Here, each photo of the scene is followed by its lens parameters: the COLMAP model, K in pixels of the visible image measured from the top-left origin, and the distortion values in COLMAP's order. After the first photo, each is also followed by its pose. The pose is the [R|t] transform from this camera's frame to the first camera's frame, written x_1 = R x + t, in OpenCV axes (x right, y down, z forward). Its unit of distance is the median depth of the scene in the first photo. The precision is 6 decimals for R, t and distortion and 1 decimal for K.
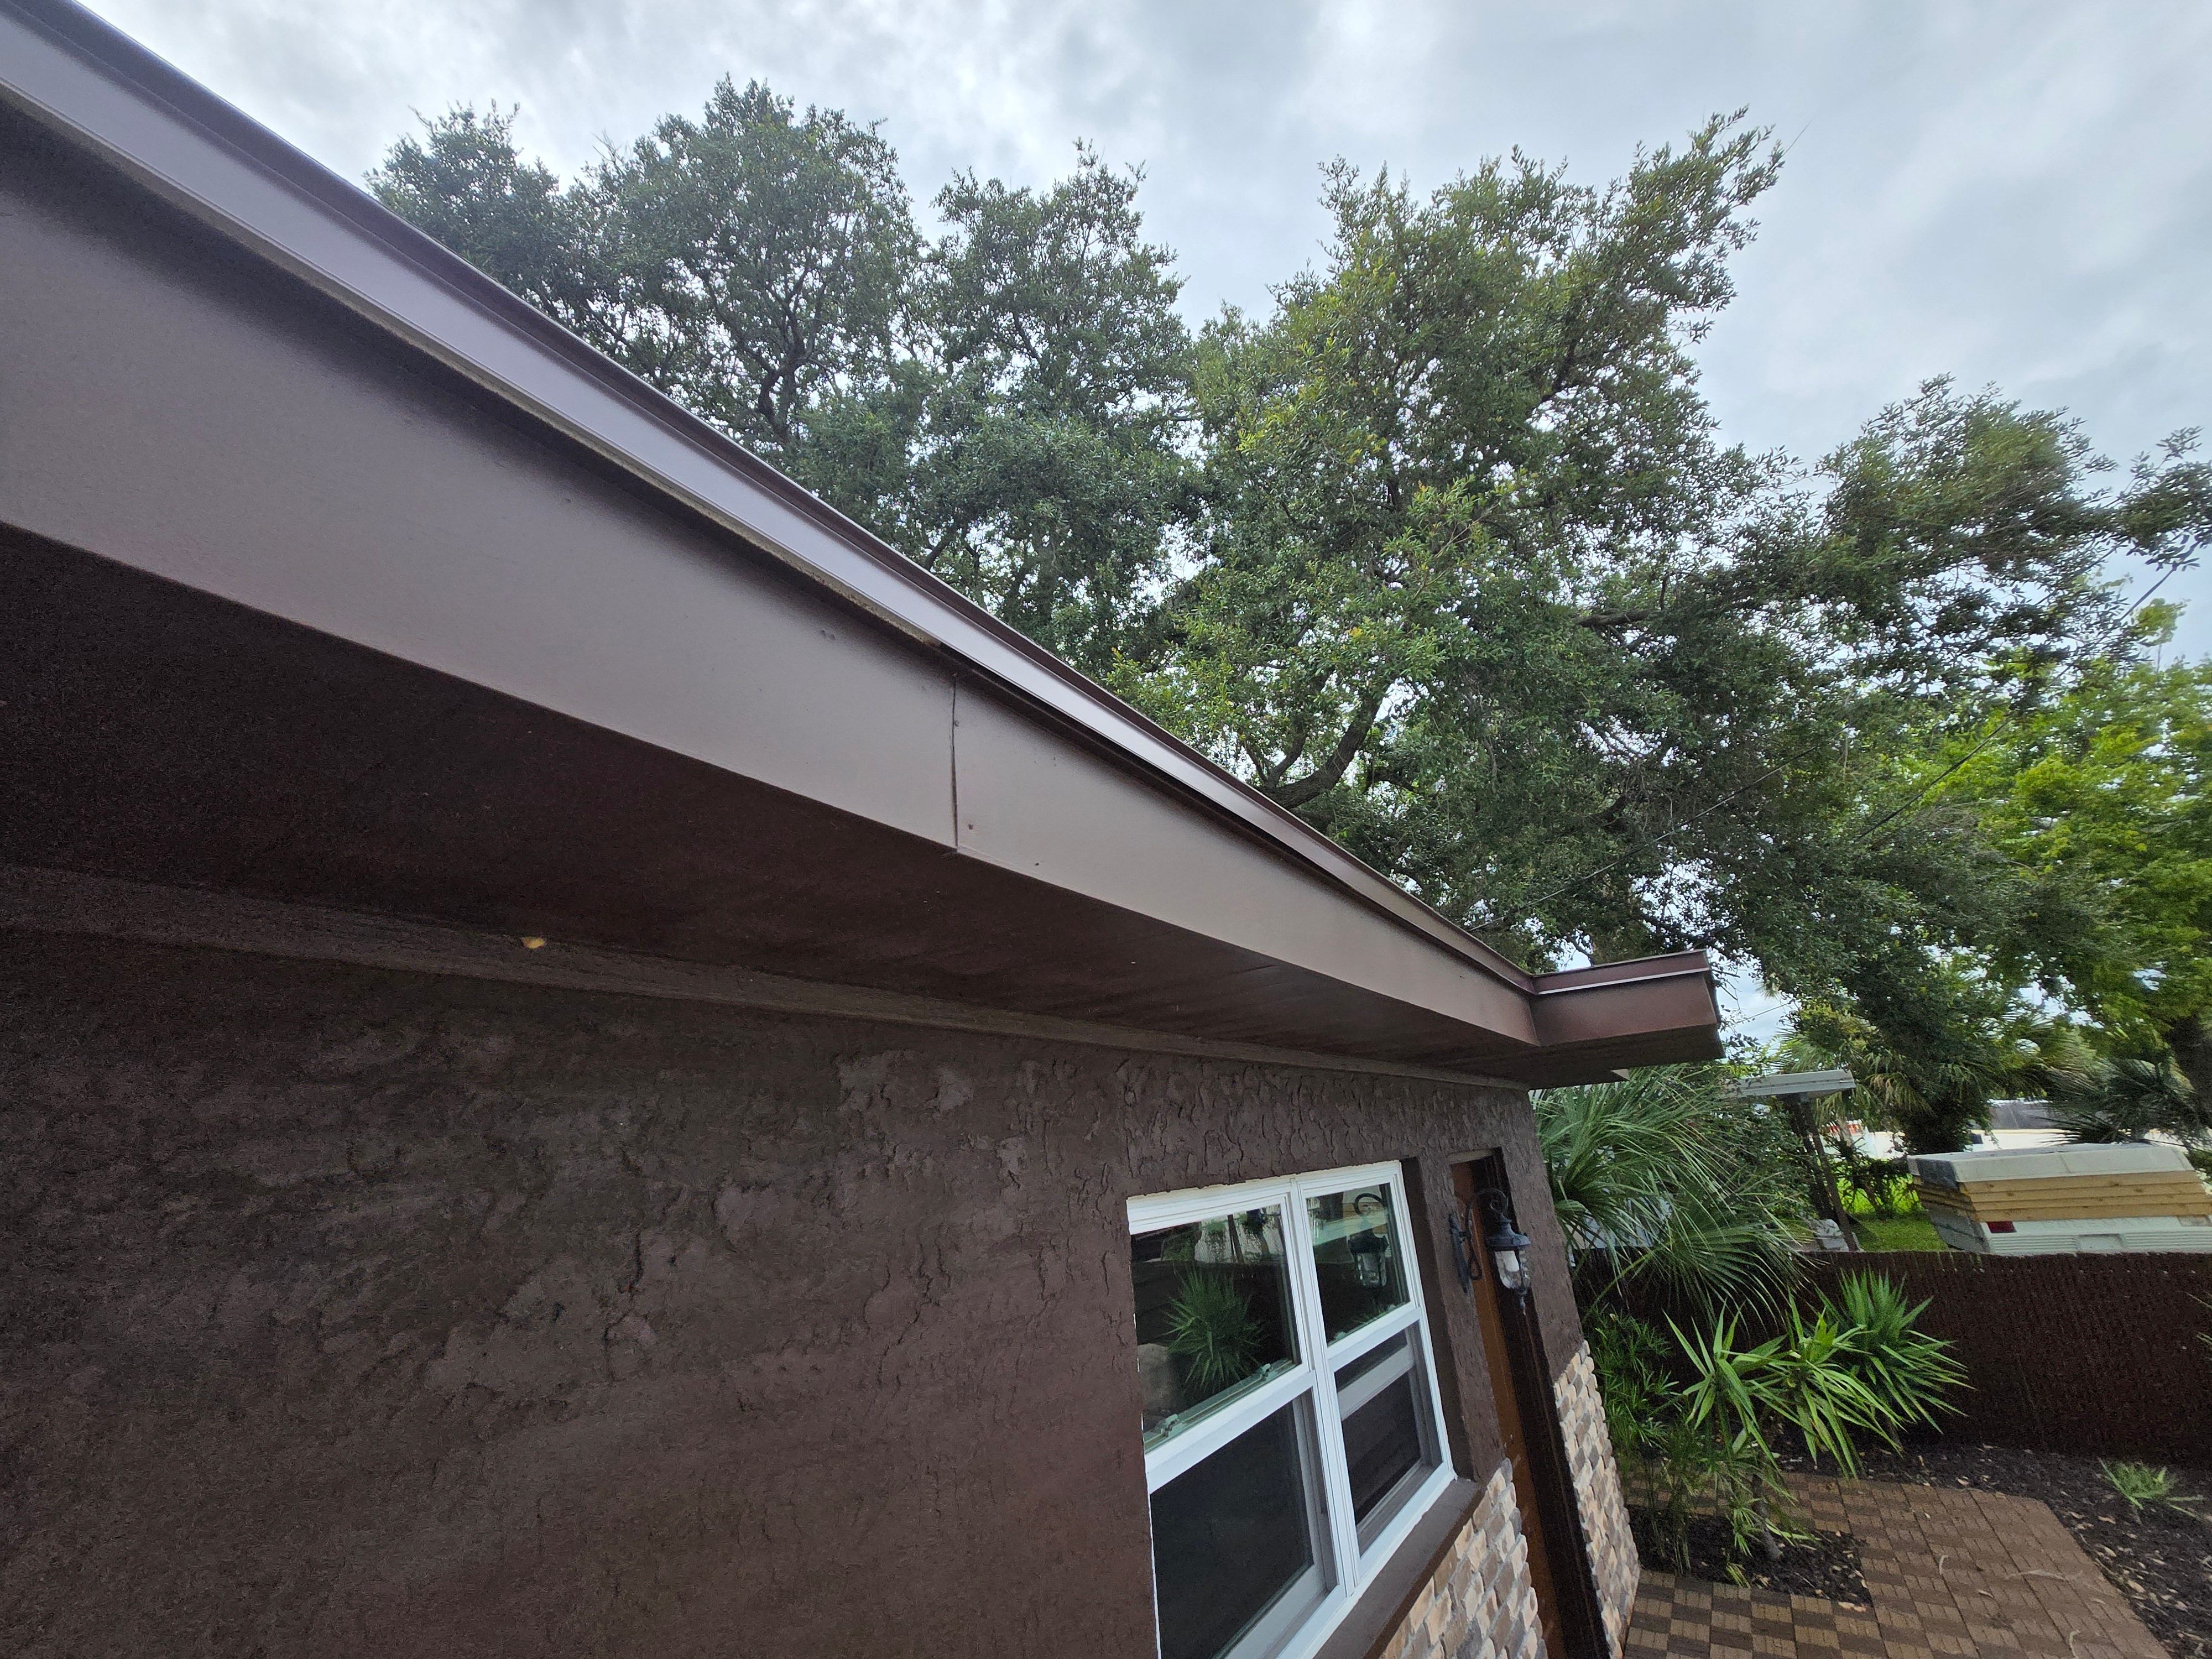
lens RADIAL K [[872.1, 0, 1084.0], [0, 872.1, 858.9], [0, 0, 1]] dist [0.000148, 0.000853]
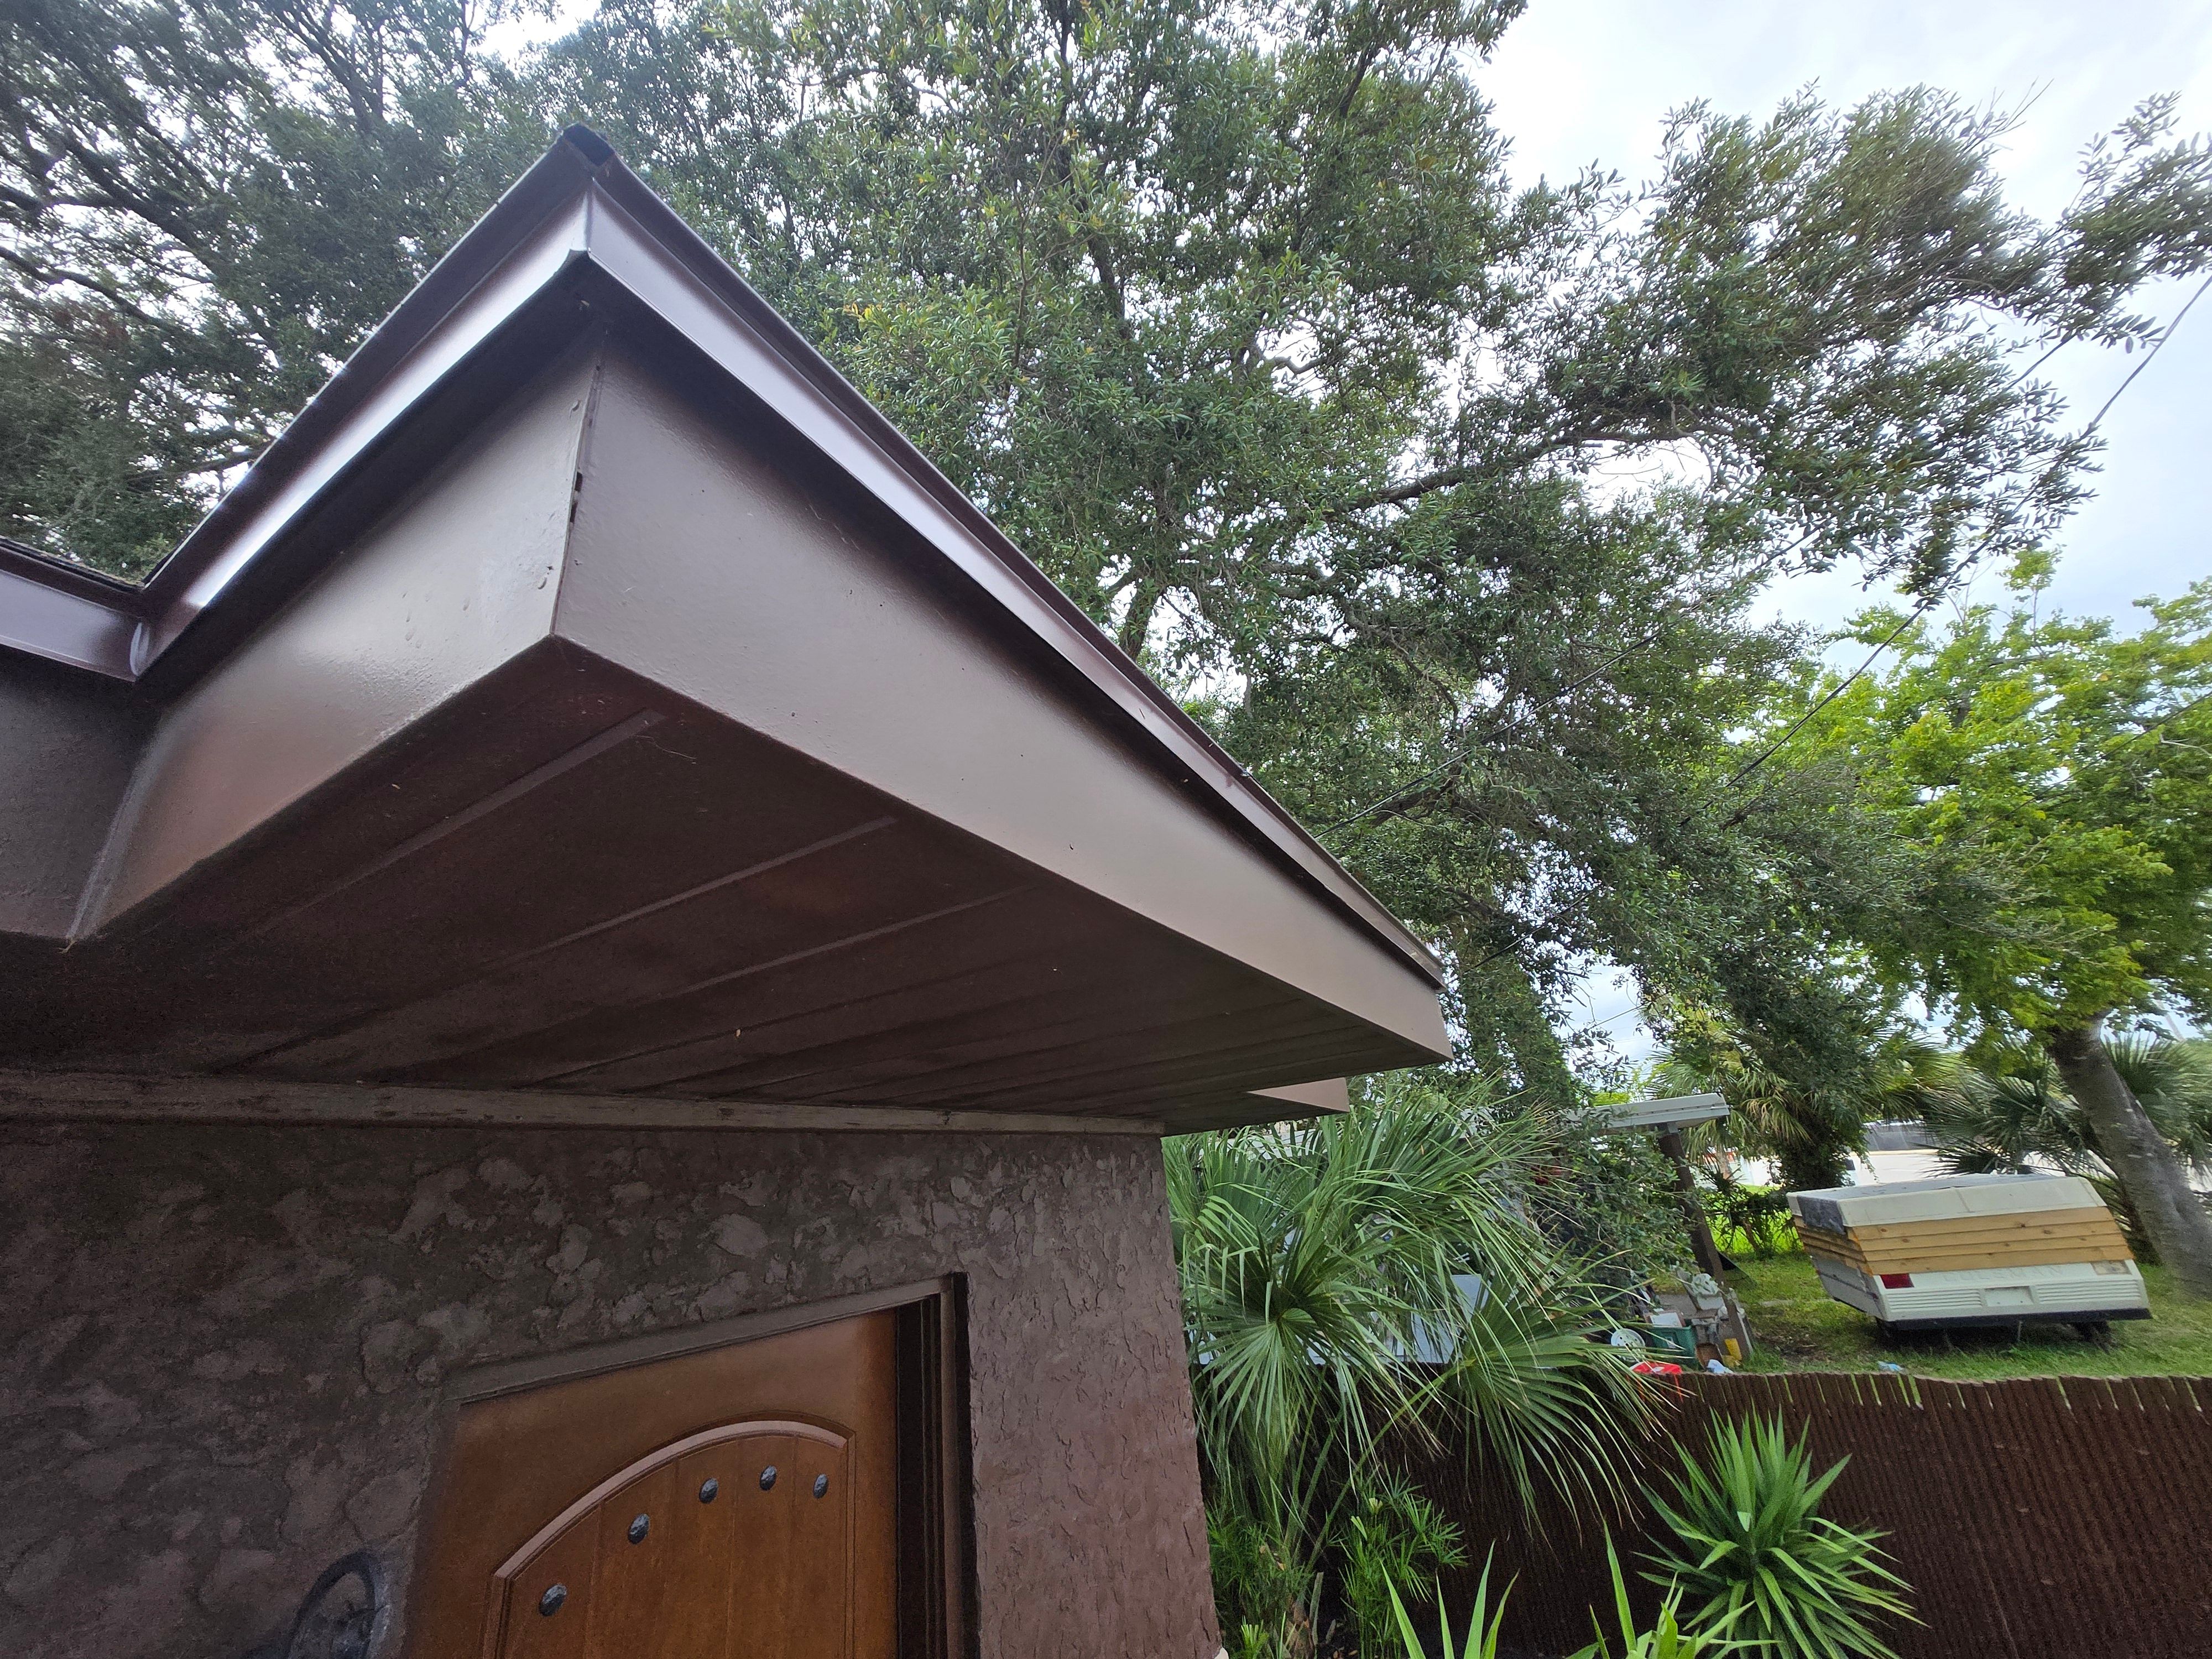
lens RADIAL K [[872.1, 0, 1073.2], [0, 872.1, 857.1], [0, 0, 1]] dist [0.000148, 0.000853]
pose [[0.996559, 0.004830, 0.082744, 0.195243], [-0.001103, 0.998985, -0.045033, 0.055932], [-0.082878, 0.044787, 0.995553, 0.216675]]
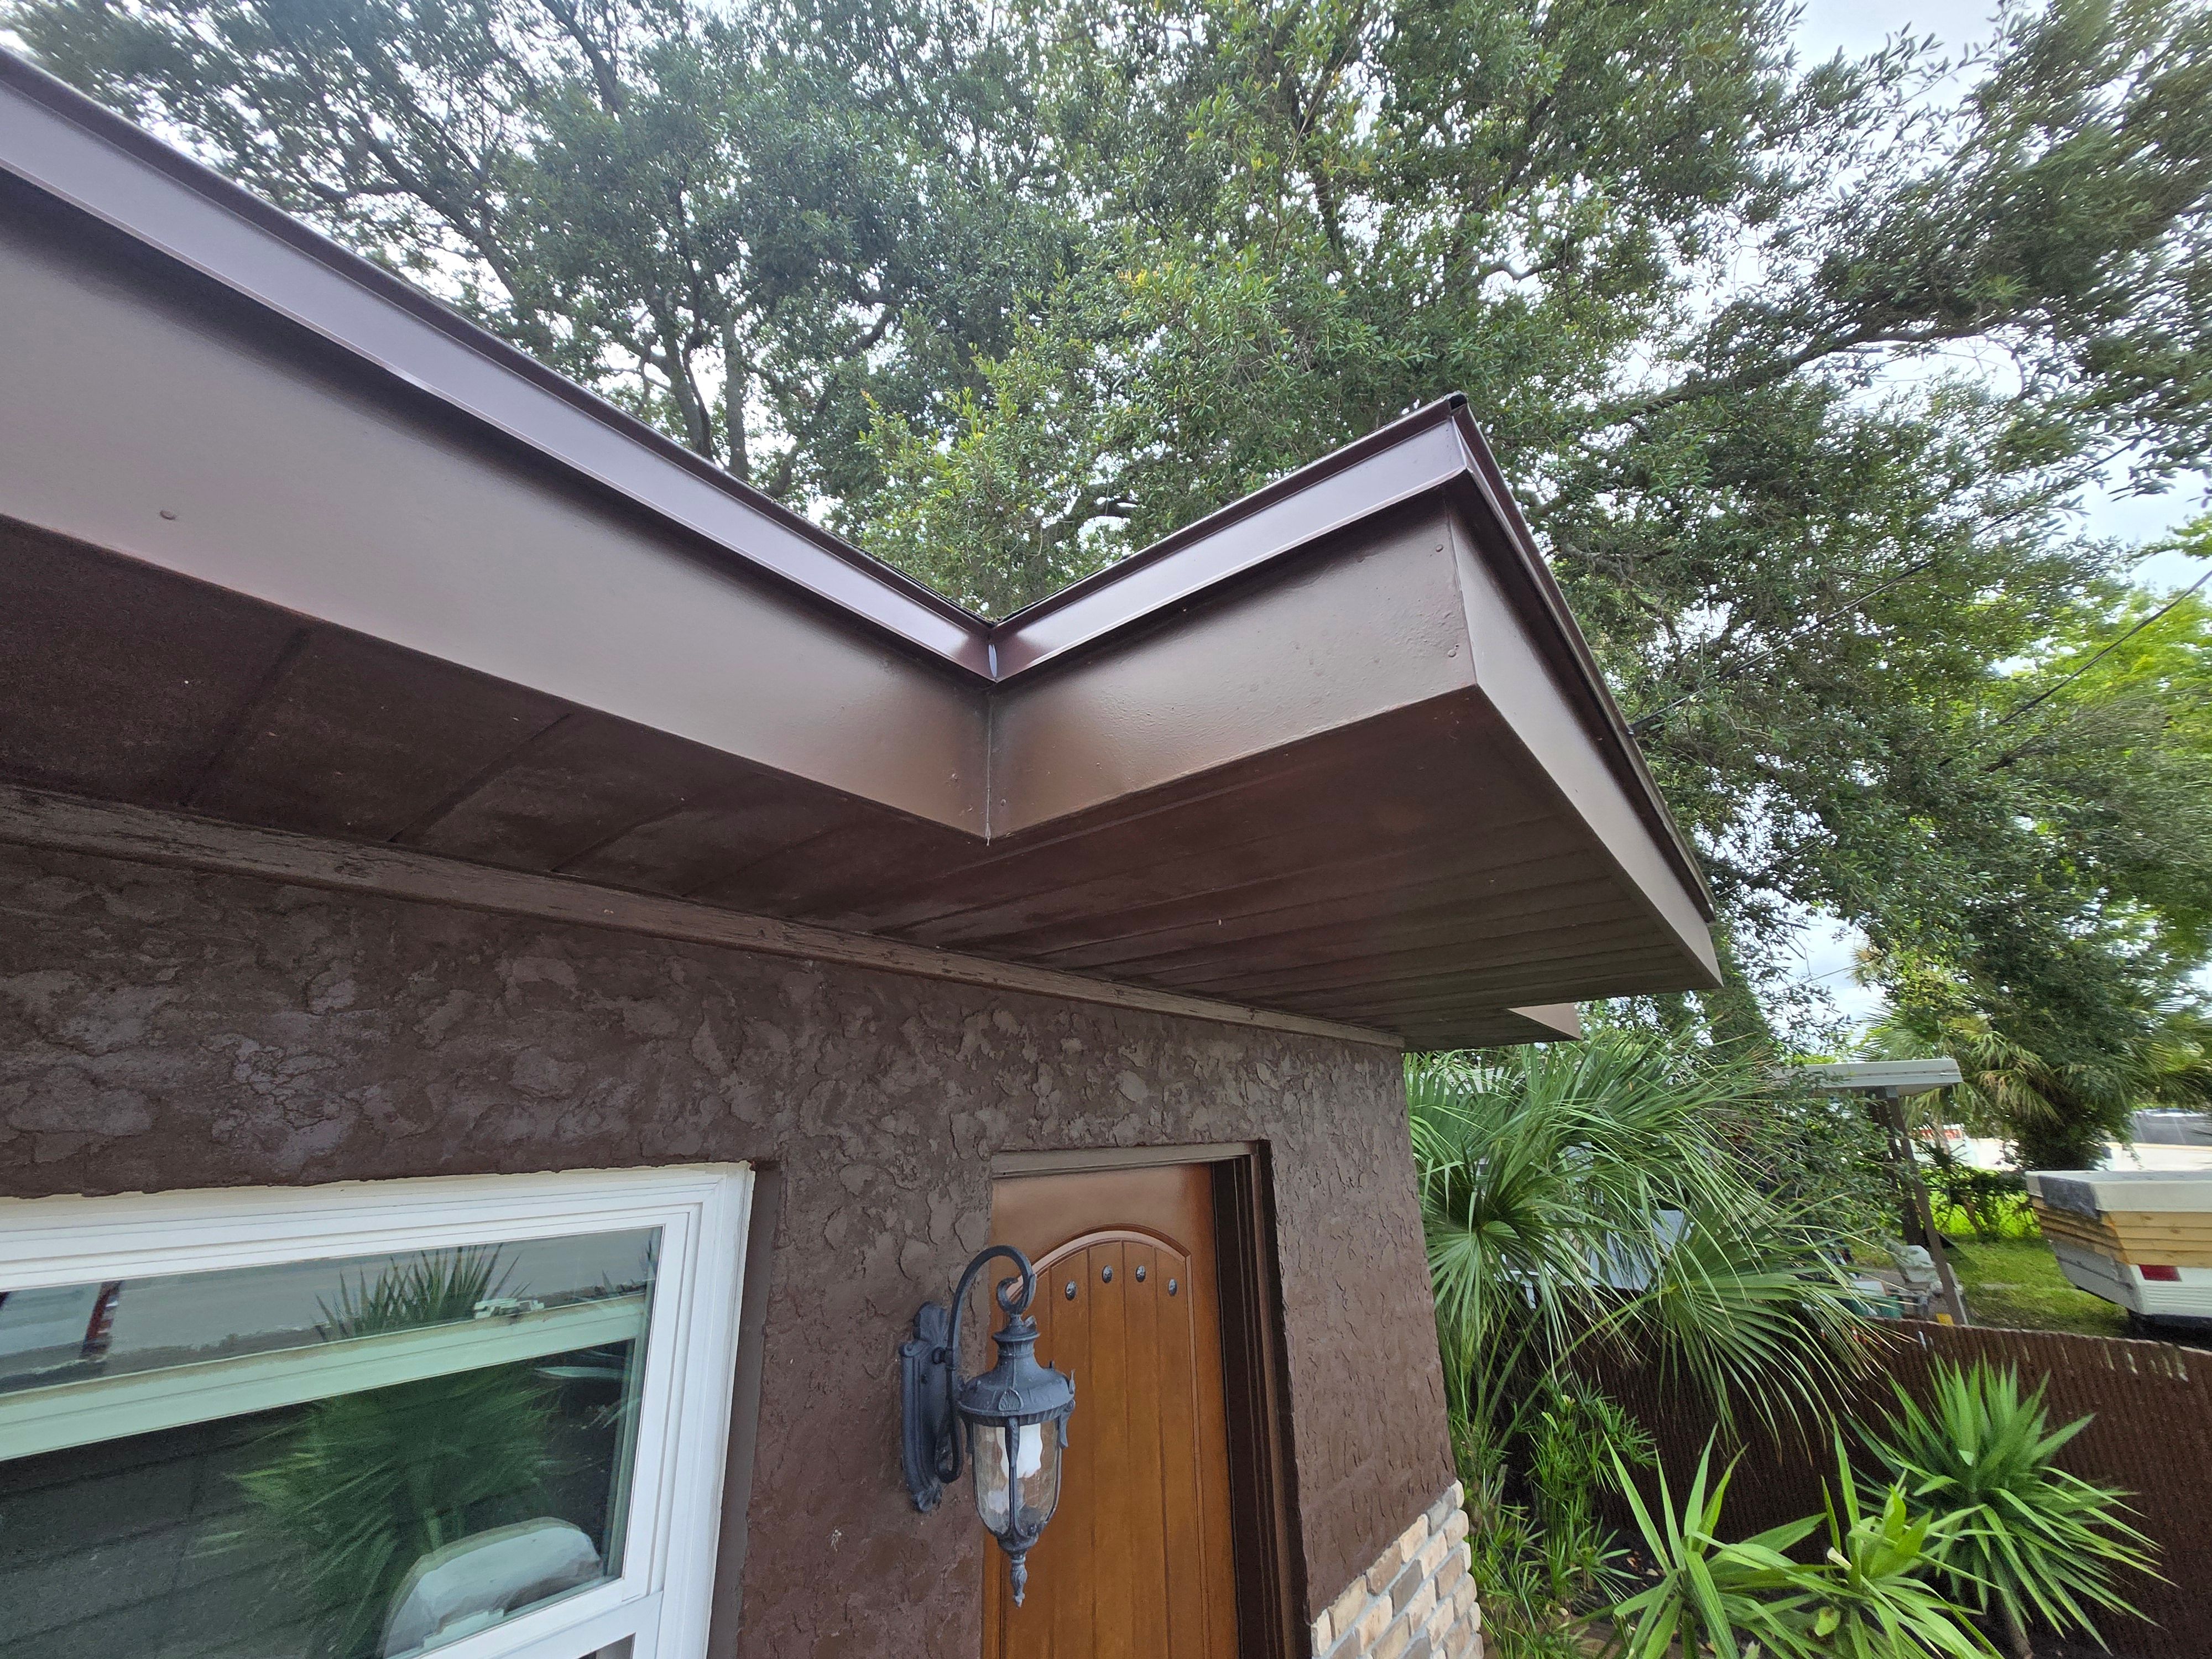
lens RADIAL K [[872.1, 0, 1086.1], [0, 872.1, 848.6], [0, 0, 1]] dist [0.000148, 0.000853]
pose [[0.997372, 0.030224, -0.065850, 0.156463], [-0.028385, 0.999185, 0.028688, 0.056395], [0.066663, -0.026743, 0.997417, 0.185888]]
